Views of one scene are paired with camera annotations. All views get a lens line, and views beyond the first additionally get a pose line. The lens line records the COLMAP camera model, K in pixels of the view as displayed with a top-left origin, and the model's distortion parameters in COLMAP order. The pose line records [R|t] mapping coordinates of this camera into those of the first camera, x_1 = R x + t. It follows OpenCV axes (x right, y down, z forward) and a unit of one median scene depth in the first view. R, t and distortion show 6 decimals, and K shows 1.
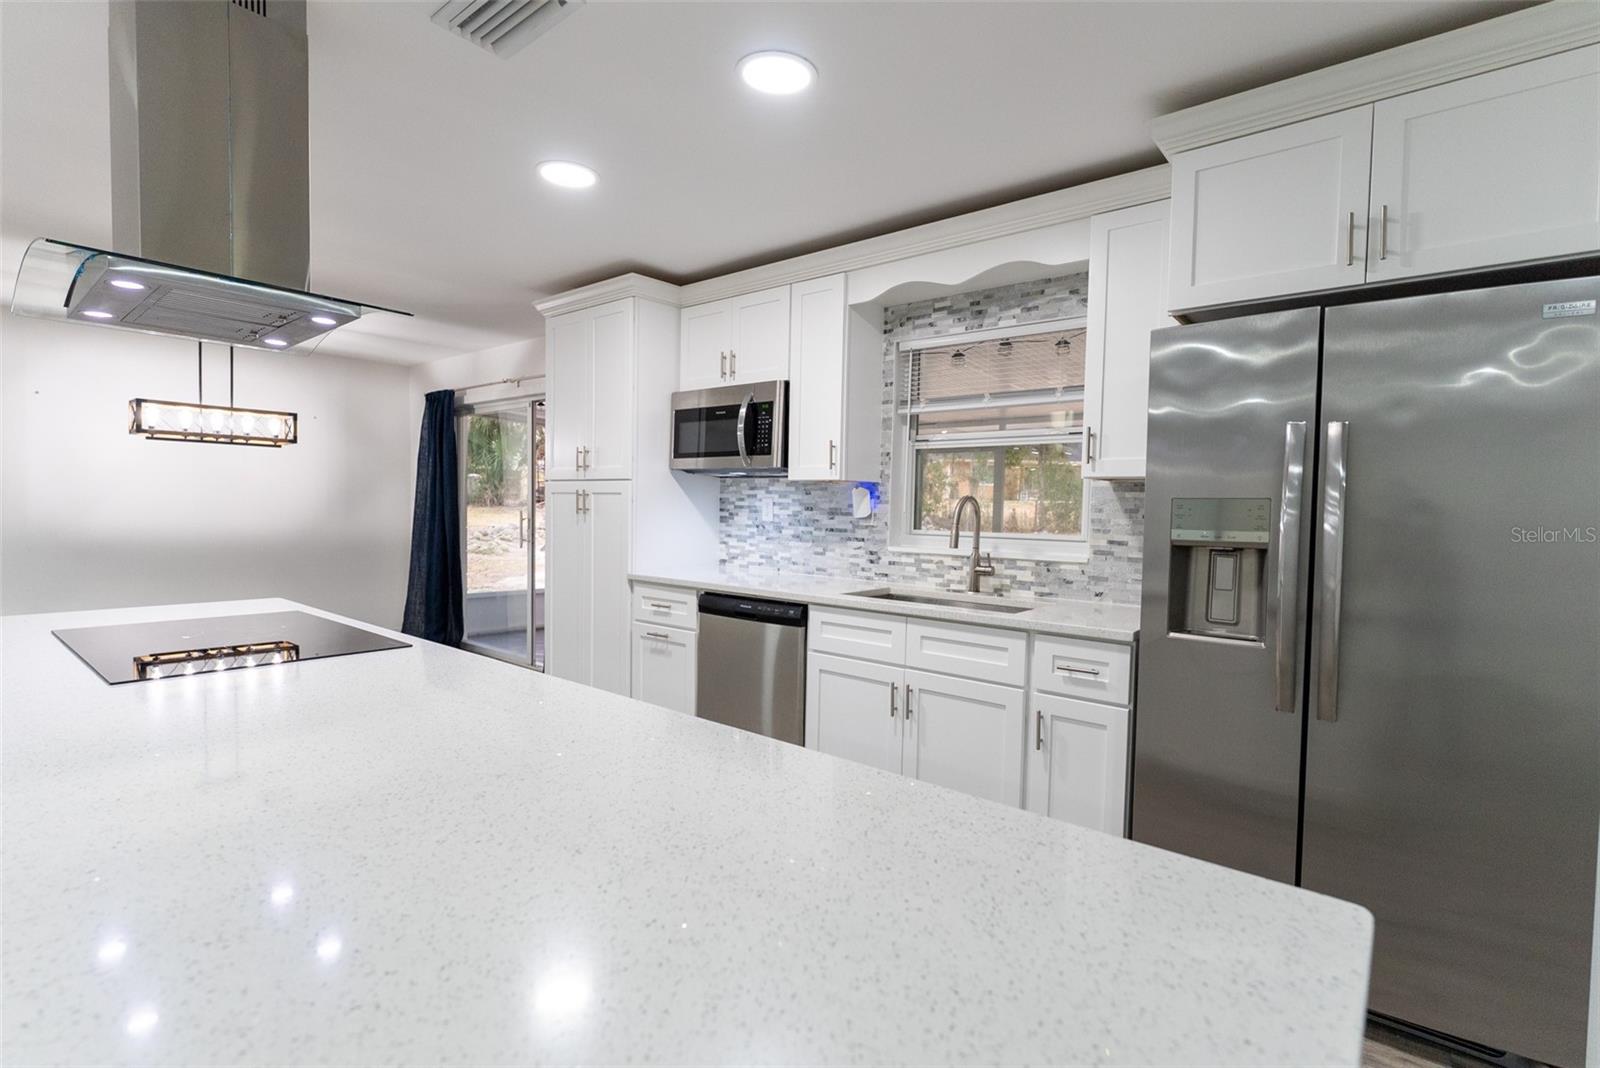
lens RADIAL K [[742.9, 0, 803.4], [0, 742.9, 539.6], [0, 0, 1]] dist [0.000109, -0.000688]
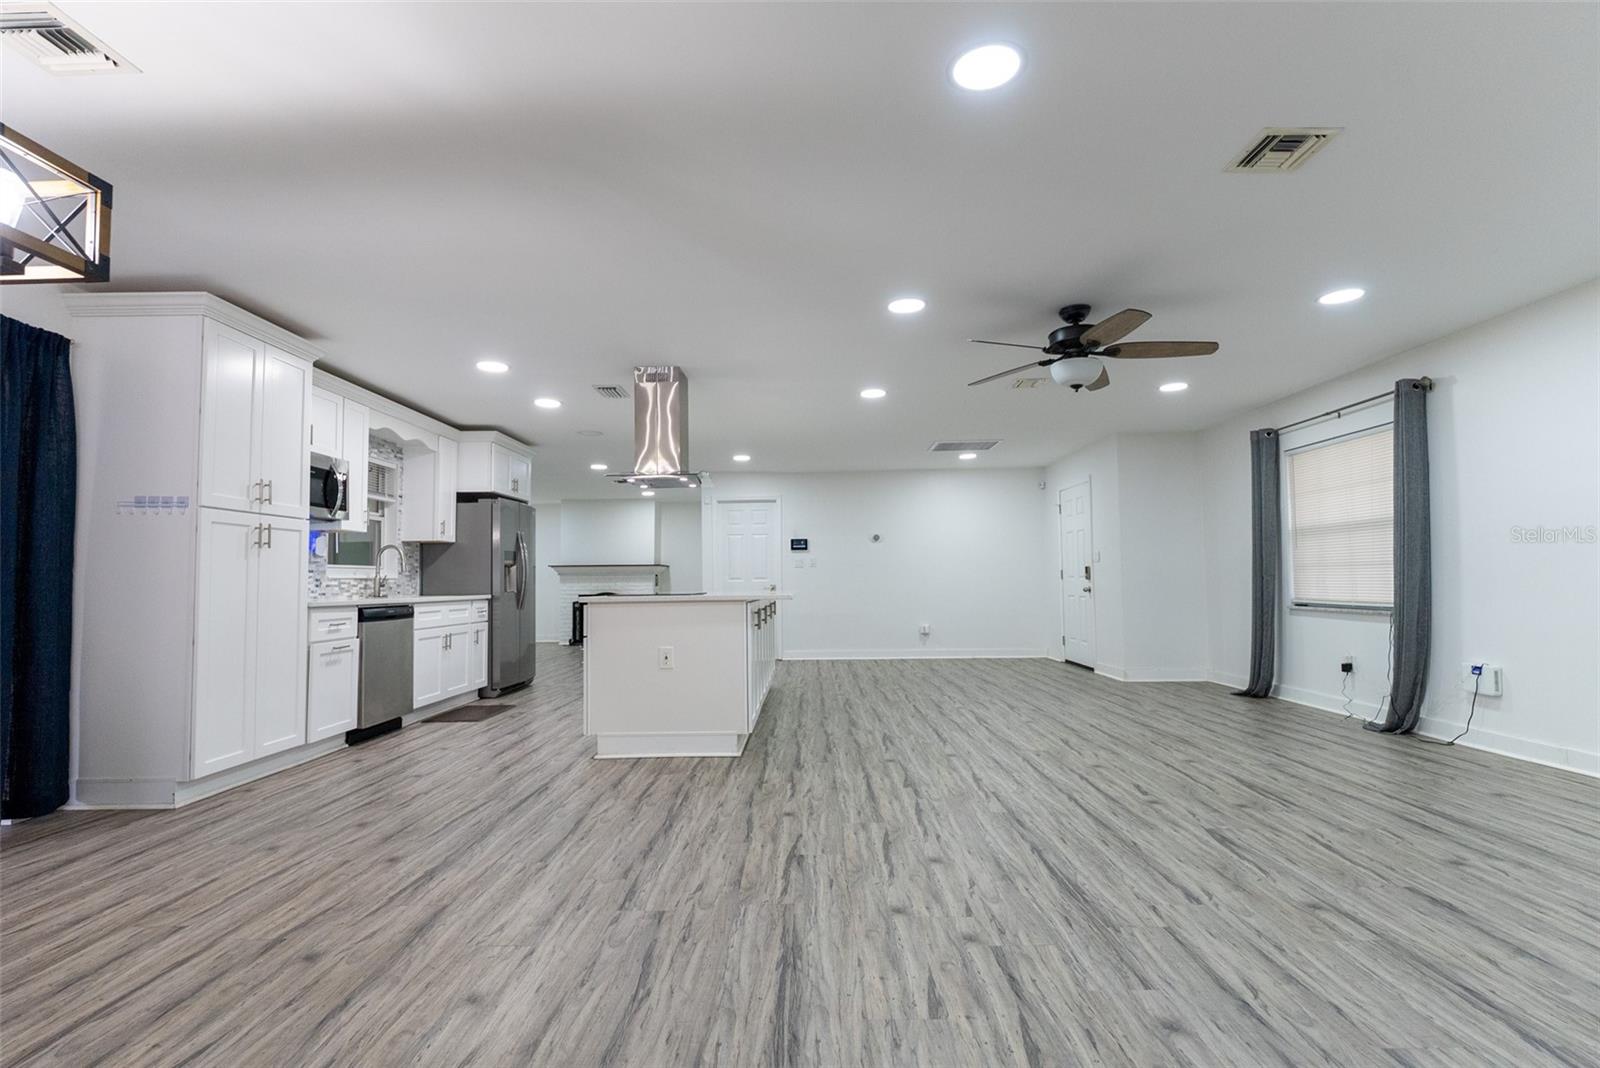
lens RADIAL K [[750.7, 0, 805.6], [0, 750.7, 540.4], [0, 0, 1]] dist [-0.000605, 0.000420]
pose [[-0.627659, 0.031098, 0.777867, -1.630976], [0.035202, 0.999313, -0.011547, -0.009219], [-0.777692, 0.020135, -0.628322, 1.149440]]
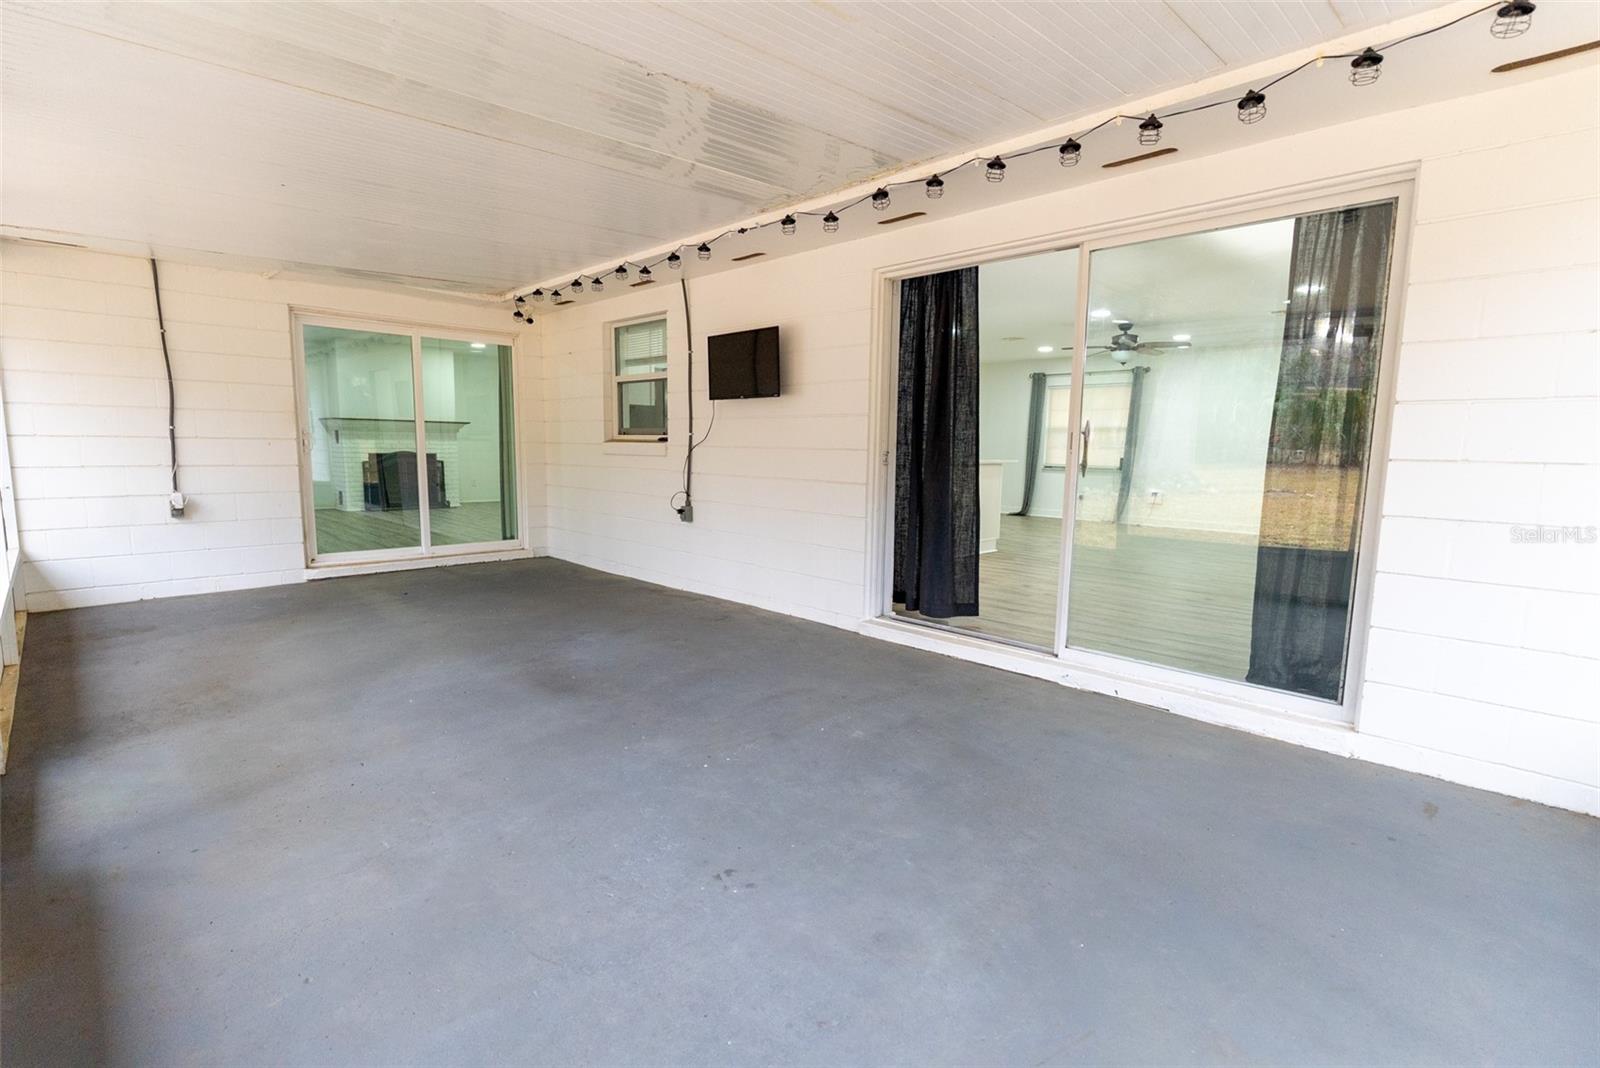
lens RADIAL K [[746.1, 0, 802.0], [0, 746.1, 535.9], [0, 0, 1]] dist [-0.000084, -0.000512]
pose [[-0.993996, -0.048205, 0.098226, -0.304130], [-0.031117, 0.985193, 0.168603, -0.065863], [-0.104899, 0.164534, -0.980778, 2.584635]]
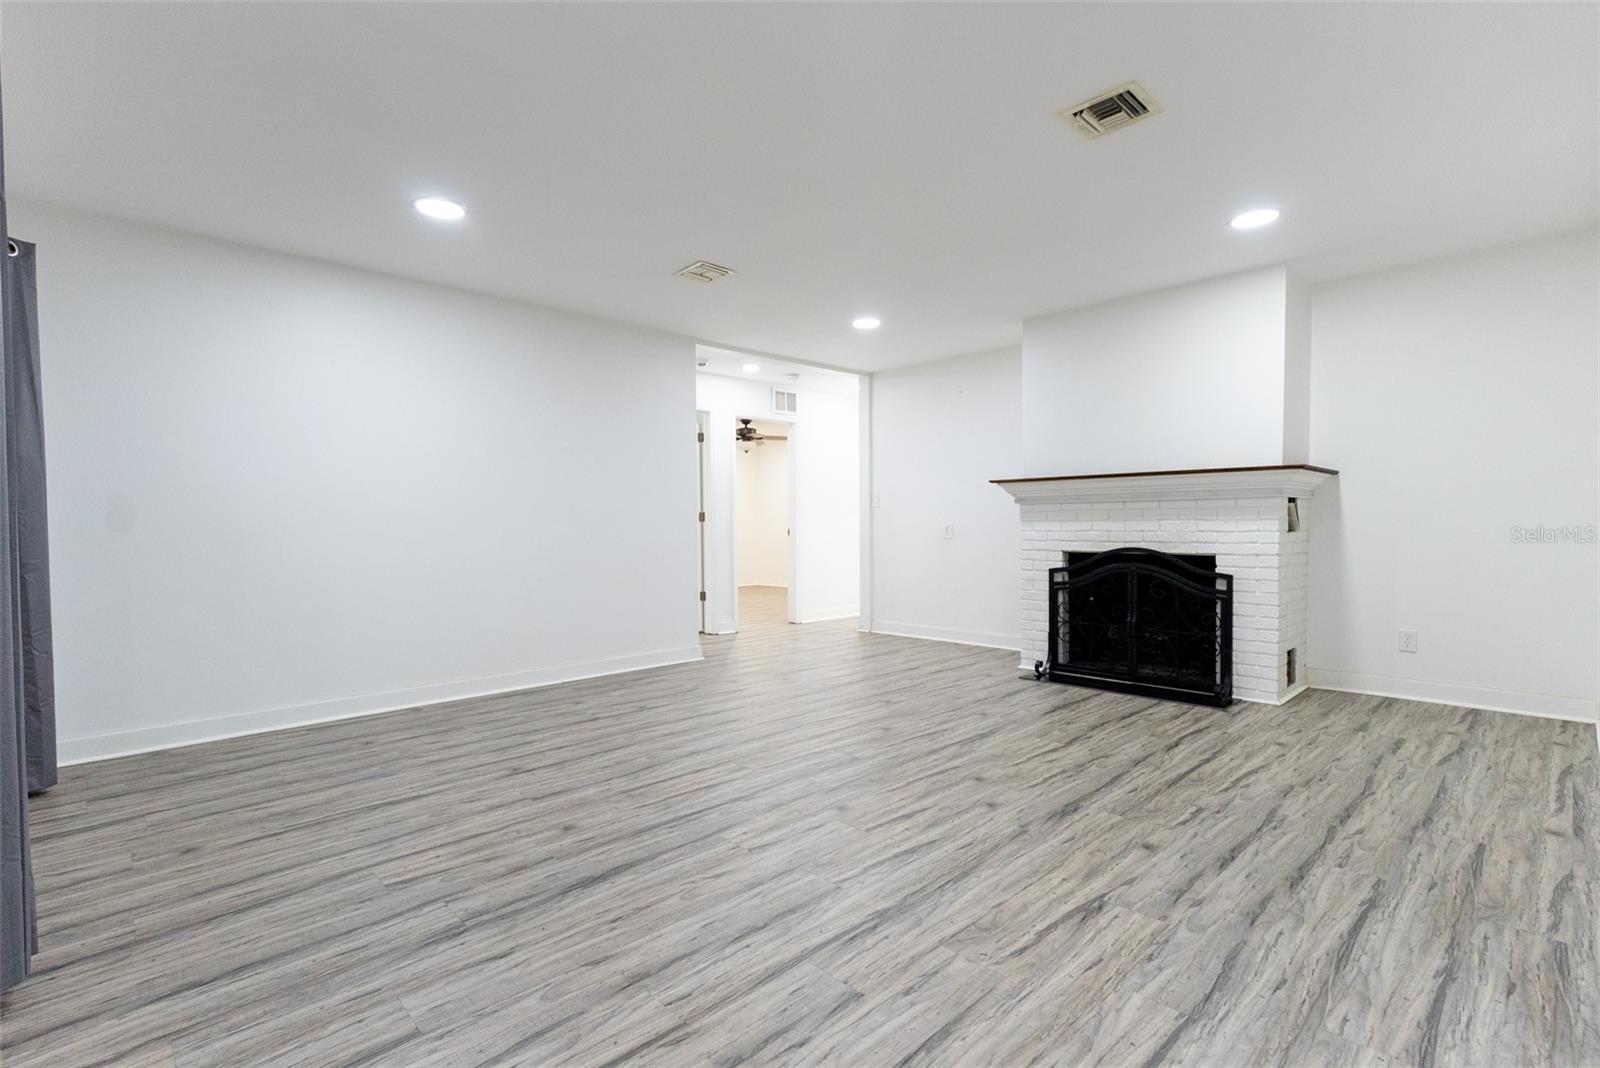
lens RADIAL K [[742.9, 0, 803.4], [0, 742.9, 539.6], [0, 0, 1]] dist [0.000109, -0.000688]
pose [[0.117672, -0.042788, 0.992130, 0.309038], [0.058032, 0.997660, 0.036144, 0.065926], [-0.991355, 0.053322, 0.119879, 0.105542]]
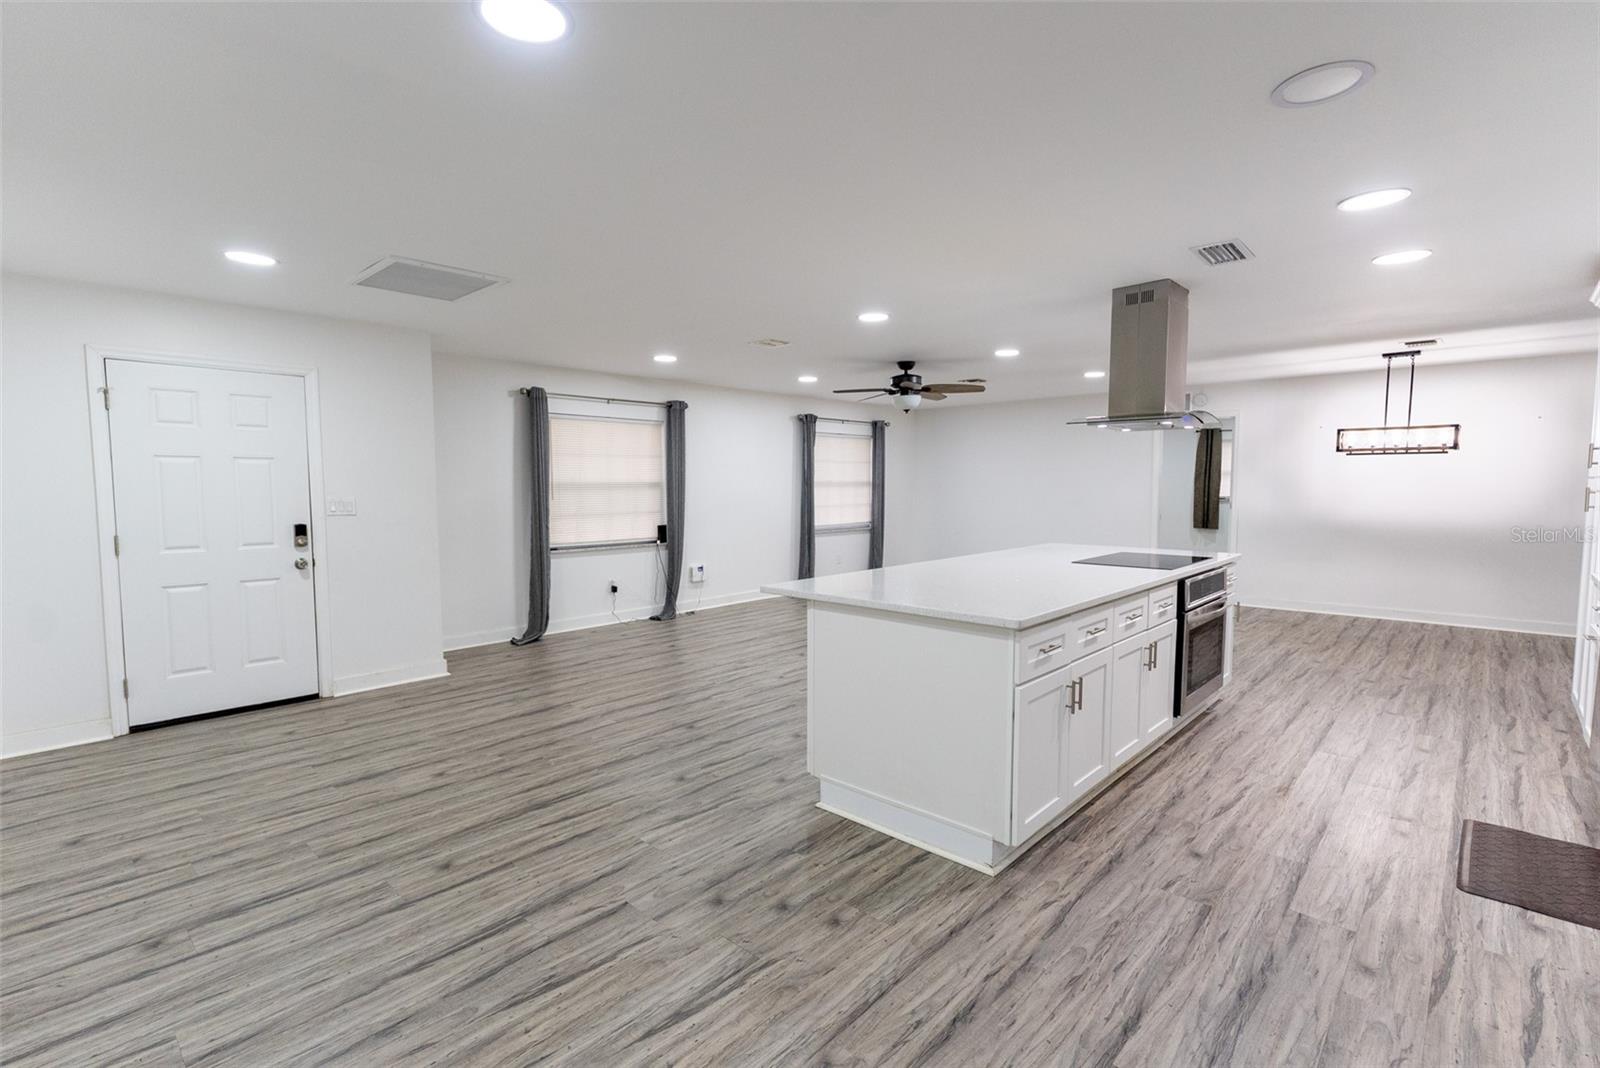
lens RADIAL K [[742.9, 0, 803.4], [0, 742.9, 539.6], [0, 0, 1]] dist [0.000109, -0.000688]
pose [[-0.063596, 0.057306, -0.996329, 0.809135], [-0.042466, 0.997290, 0.060072, -0.013962], [0.997072, 0.046131, -0.060990, 0.026039]]
